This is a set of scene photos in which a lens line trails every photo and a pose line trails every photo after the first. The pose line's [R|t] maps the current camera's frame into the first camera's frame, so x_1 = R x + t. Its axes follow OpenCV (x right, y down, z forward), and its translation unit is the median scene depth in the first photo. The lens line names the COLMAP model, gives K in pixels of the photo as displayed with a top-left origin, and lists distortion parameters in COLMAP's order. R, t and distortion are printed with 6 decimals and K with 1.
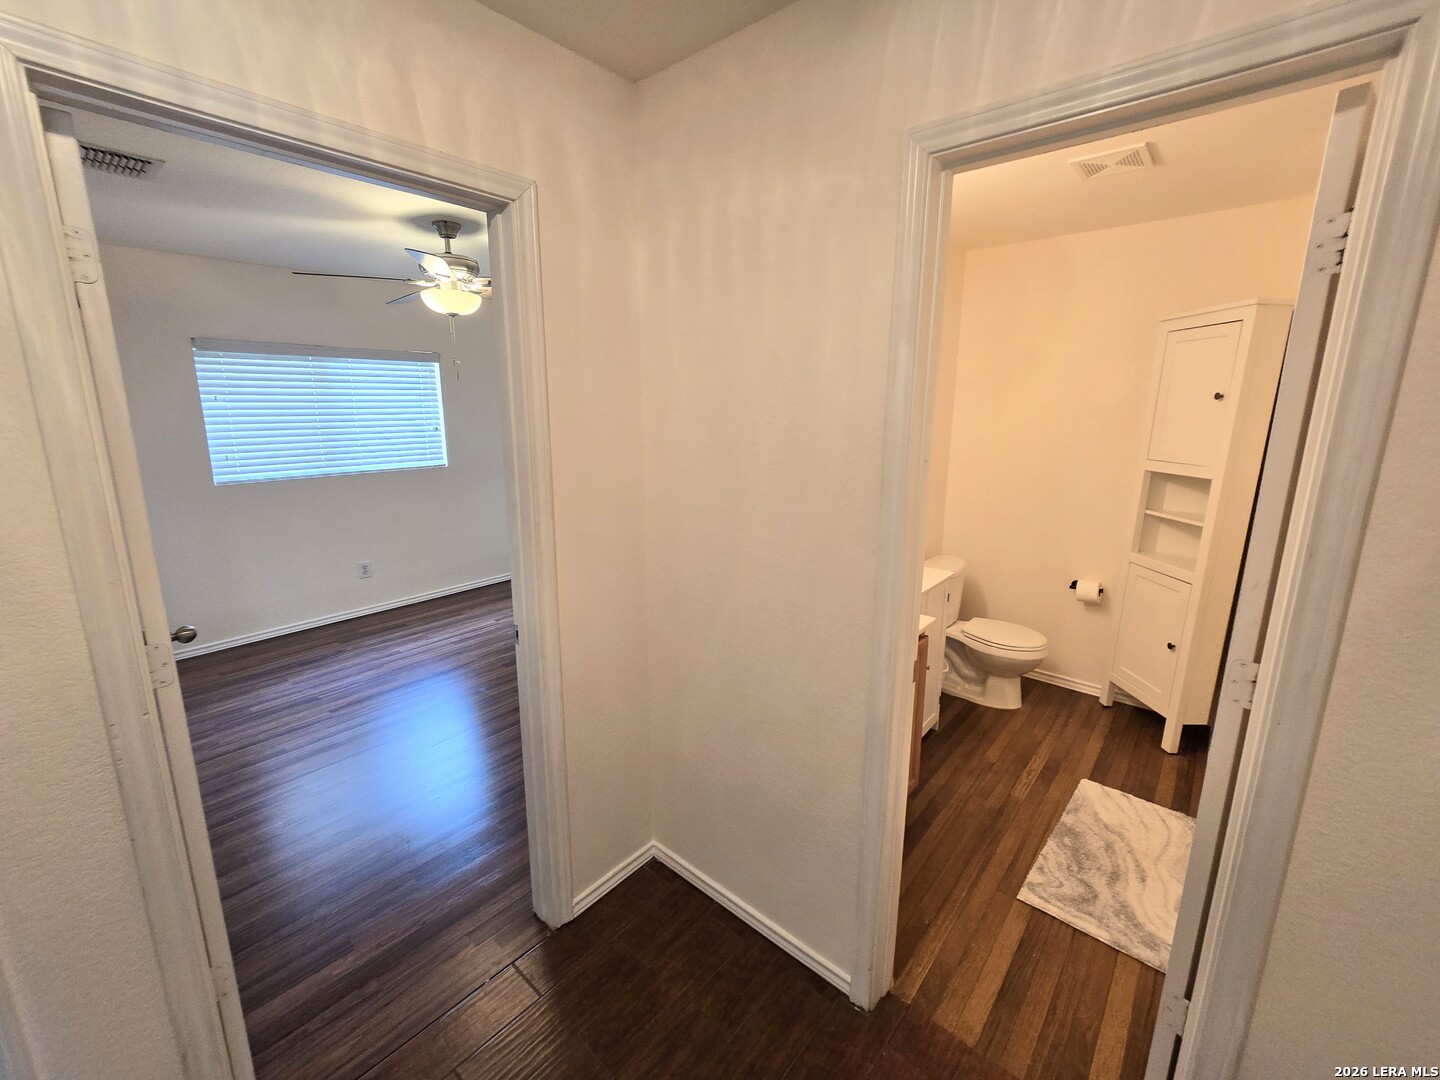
lens RADIAL K [[593.0, 0, 714.9], [0, 593.0, 526.0], [0, 0, 1]] dist [-0.002536, -0.000260]
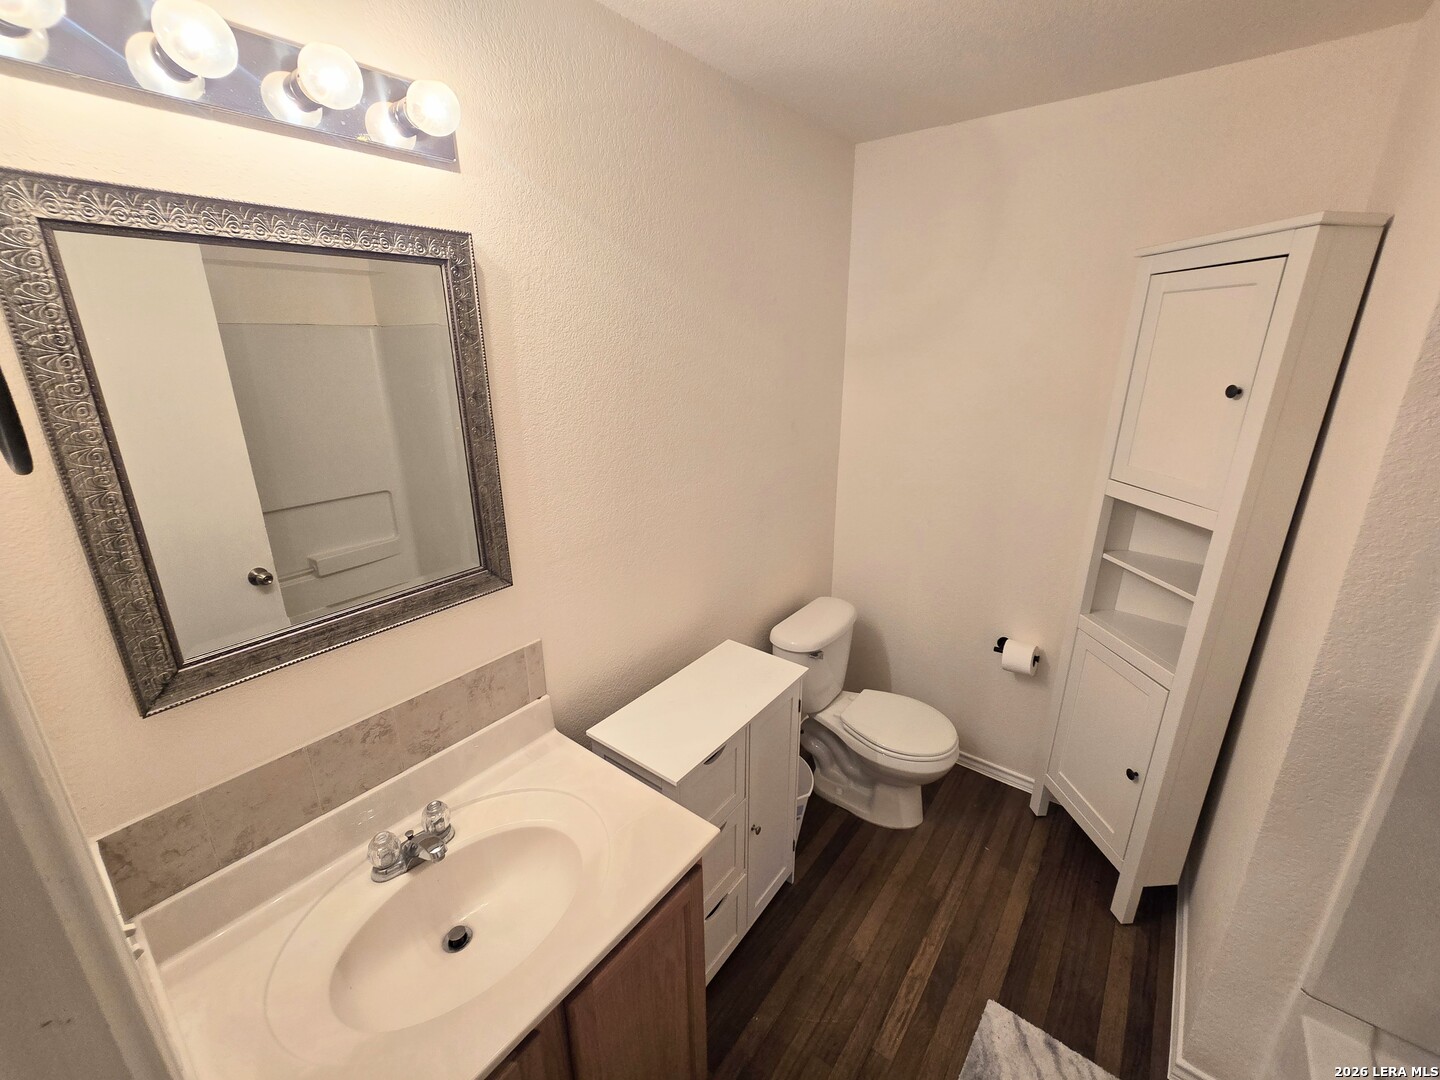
lens RADIAL K [[593.0, 0, 714.1], [0, 593.0, 525.8], [0, 0, 1]] dist [-0.002536, -0.000260]
pose [[0.998598, -0.029428, 0.043999, 0.276588], [0.024898, 0.994658, 0.100180, -0.139336], [-0.046712, -0.098944, 0.993996, 0.381378]]
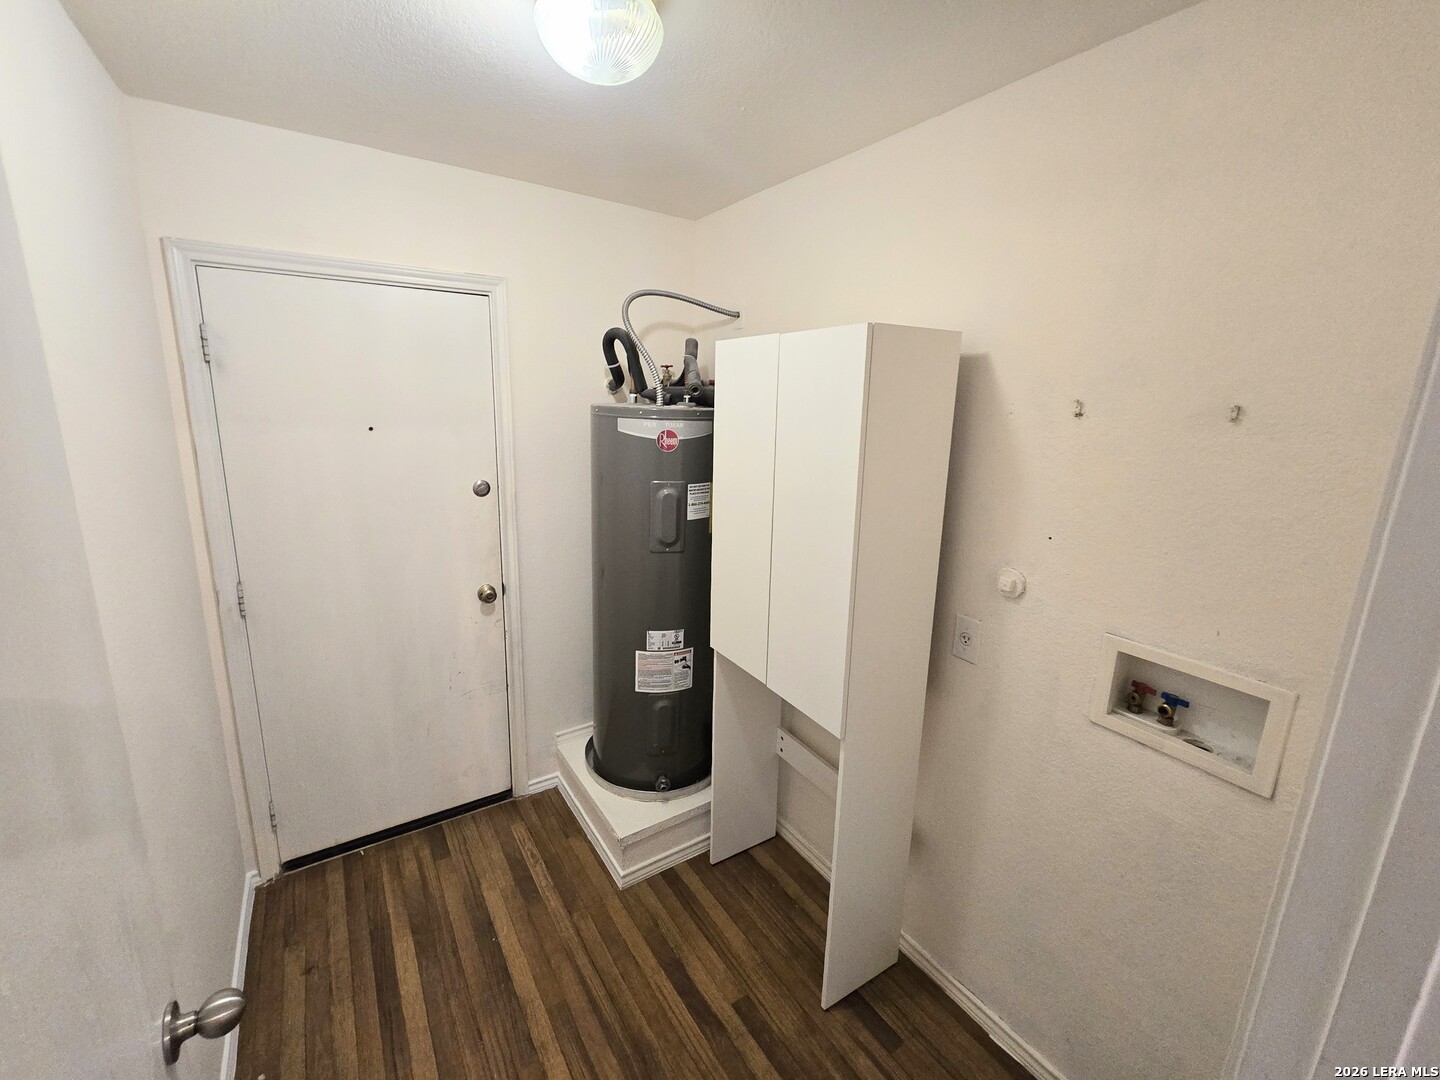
lens RADIAL K [[593.0, 0, 717.4], [0, 593.0, 546.9], [0, 0, 1]] dist [-0.002536, -0.000260]
pose [[-0.268356, 0.202102, -0.941881, 1.094101], [-0.226250, 0.937172, 0.265554, -0.286072], [0.936374, 0.284363, -0.205770, 1.194588]]
